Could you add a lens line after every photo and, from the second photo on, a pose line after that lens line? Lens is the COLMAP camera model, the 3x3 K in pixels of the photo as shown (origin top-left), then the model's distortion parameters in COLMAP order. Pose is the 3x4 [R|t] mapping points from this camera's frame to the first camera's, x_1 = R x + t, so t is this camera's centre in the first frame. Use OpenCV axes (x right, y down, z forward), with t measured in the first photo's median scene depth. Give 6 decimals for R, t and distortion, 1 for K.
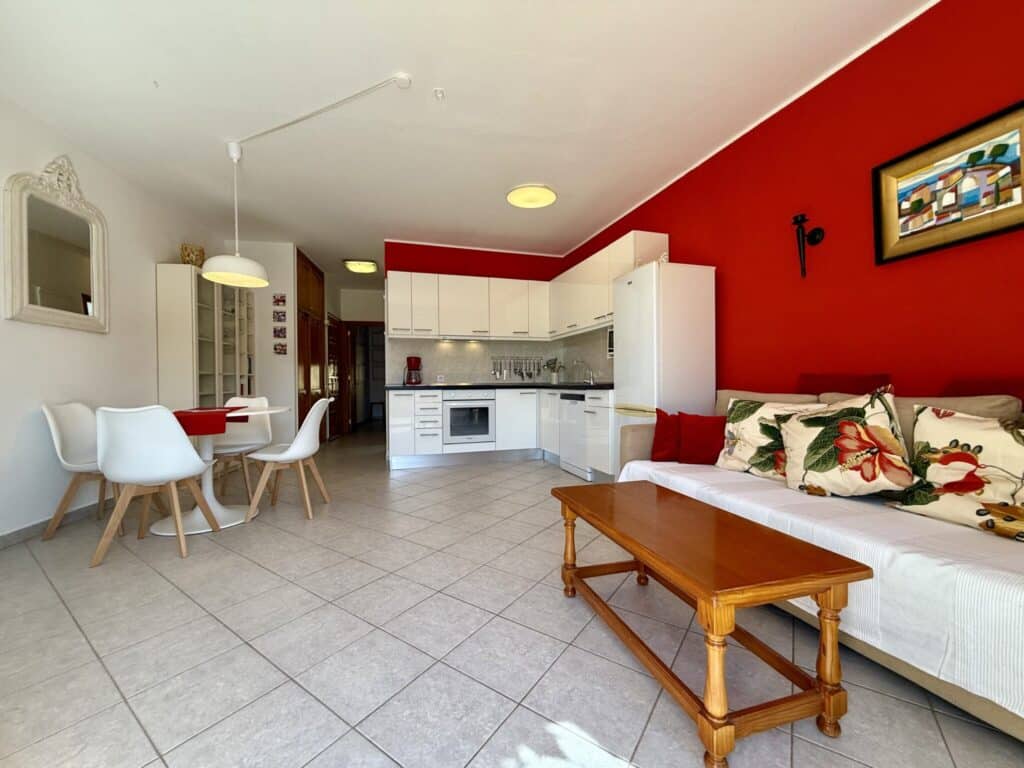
lens RADIAL K [[409.4, 0, 508.3], [0, 409.4, 384.1], [0, 0, 1]] dist [0.001571, 0.000227]
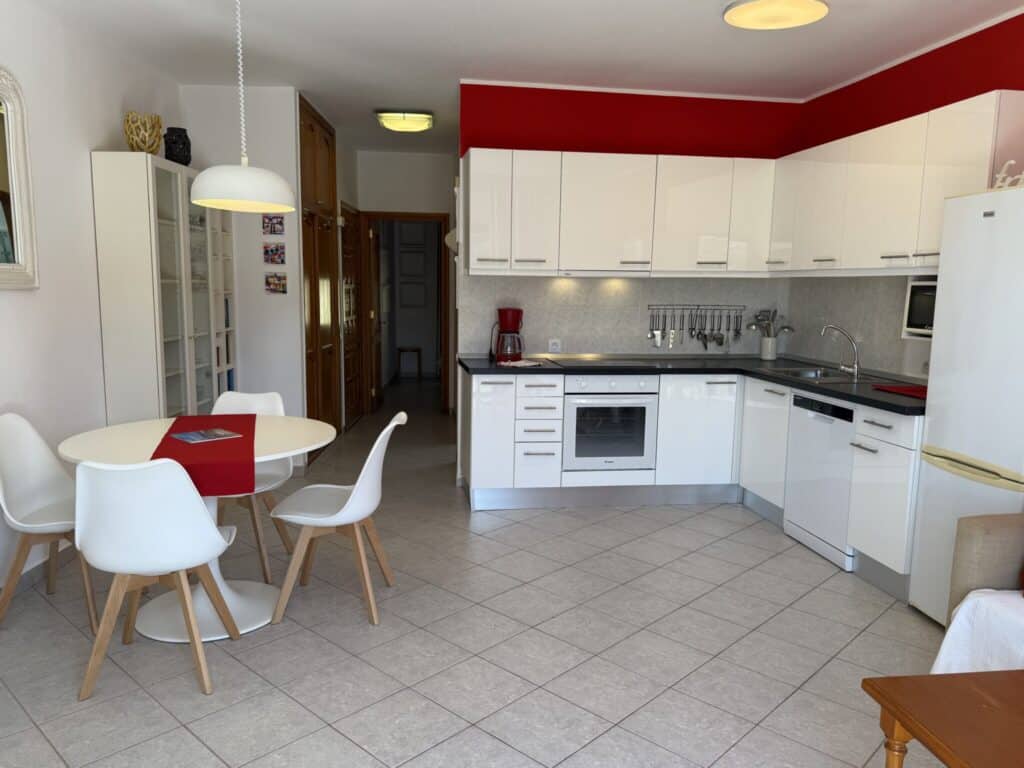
lens RADIAL K [[759.8, 0, 504.8], [0, 759.8, 388.6], [0, 0, 1]] dist [0.044767, -0.053145]
pose [[0.989103, 0.045305, -0.140078, -0.190483], [-0.026185, 0.990439, 0.135440, -0.201833], [0.144875, -0.130296, 0.980833, -0.021660]]
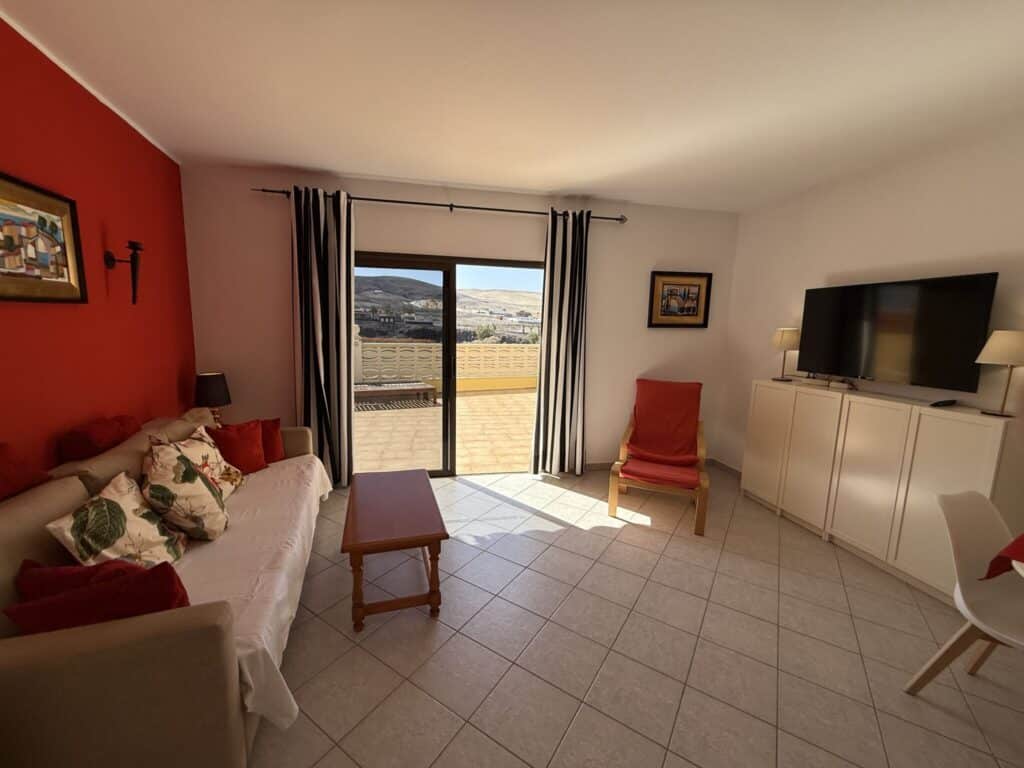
lens RADIAL K [[409.4, 0, 510.4], [0, 409.4, 383.8], [0, 0, 1]] dist [0.001571, 0.000227]
pose [[-0.999307, -0.012992, -0.034893, -0.012396], [-0.017917, 0.989304, 0.144761, -0.238450], [0.032639, 0.145286, -0.988851, 1.591496]]
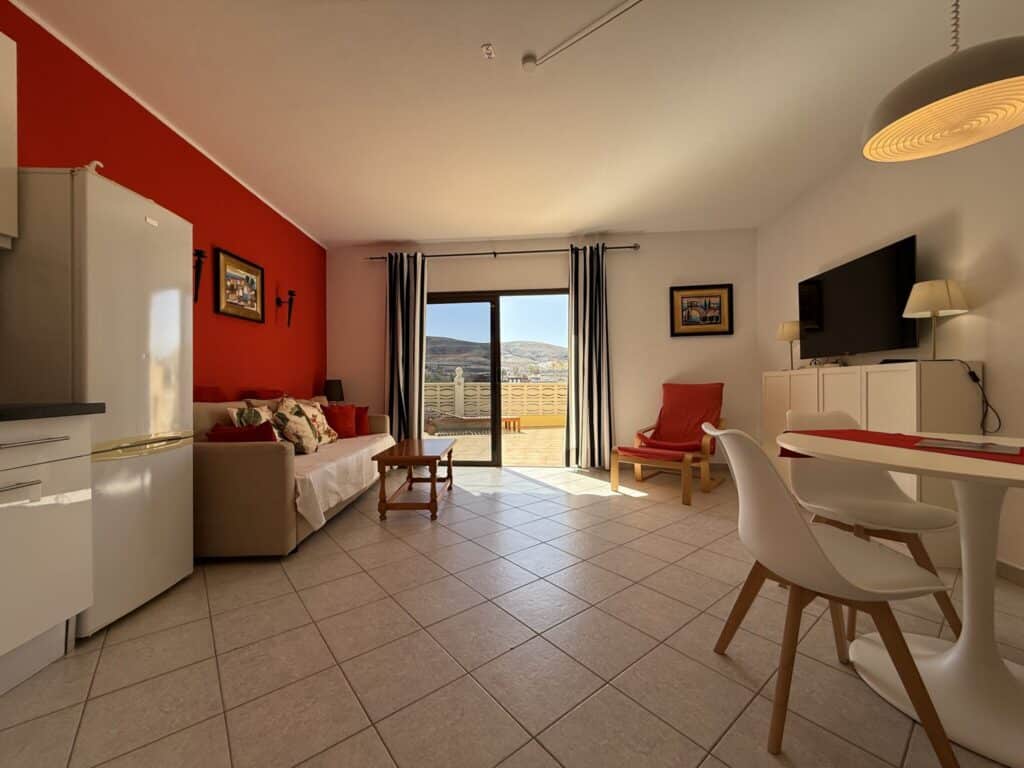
lens RADIAL K [[409.4, 0, 510.1], [0, 409.4, 383.9], [0, 0, 1]] dist [0.001571, 0.000227]
pose [[-0.962975, 0.014798, 0.269183, -0.456509], [0.015461, 0.999880, 0.000344, -0.018292], [-0.269145, 0.004493, -0.963089, 1.921405]]
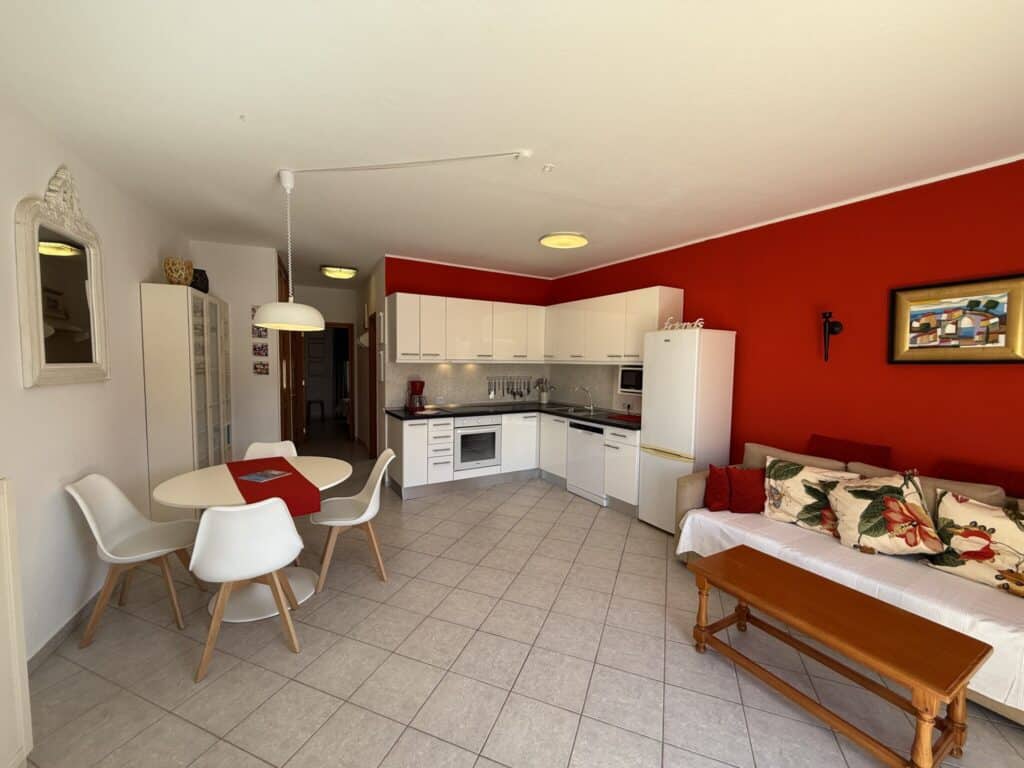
lens RADIAL K [[409.4, 0, 508.4], [0, 409.4, 383.8], [0, 0, 1]] dist [0.001571, 0.000227]
pose [[0.971762, 0.009405, 0.235776, -0.526620], [-0.022393, 0.998371, 0.052470, -0.241380], [-0.234898, -0.056268, 0.970390, 0.010508]]
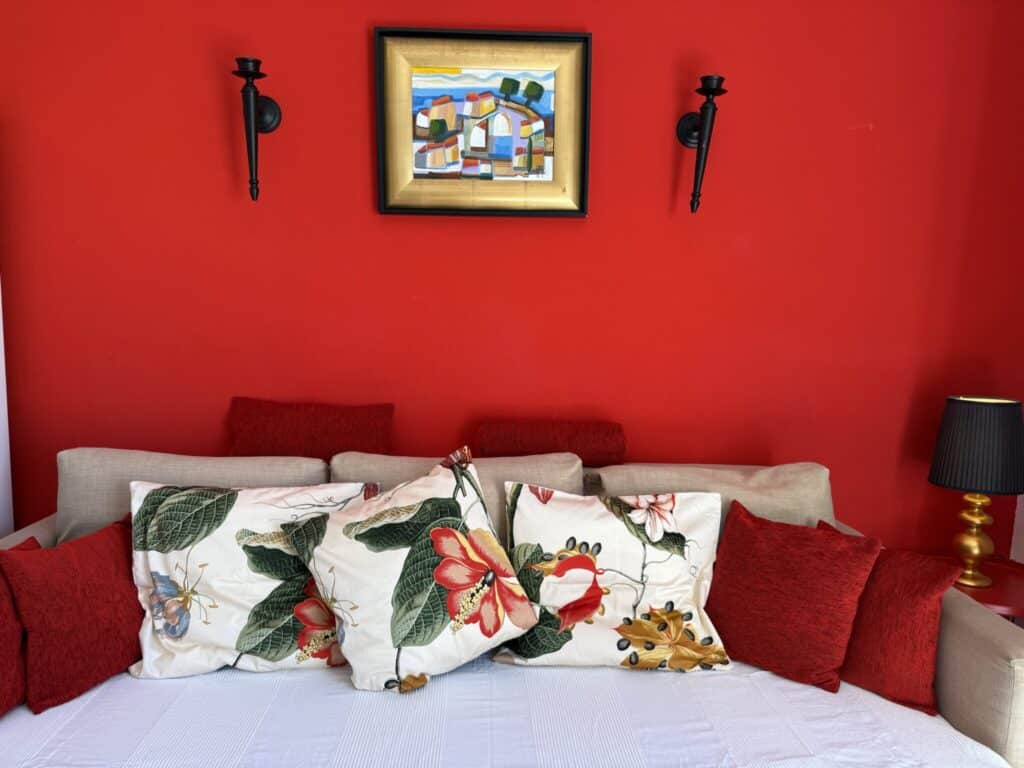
lens RADIAL K [[696.2, 0, 505.5], [0, 696.2, 399.9], [0, 0, 1]] dist [0.027690, -0.028099]
pose [[0.243884, -0.108035, 0.963768, -0.003763], [-0.024227, 0.992787, 0.117419, -0.137138], [-0.969502, -0.051986, 0.239507, 0.531469]]
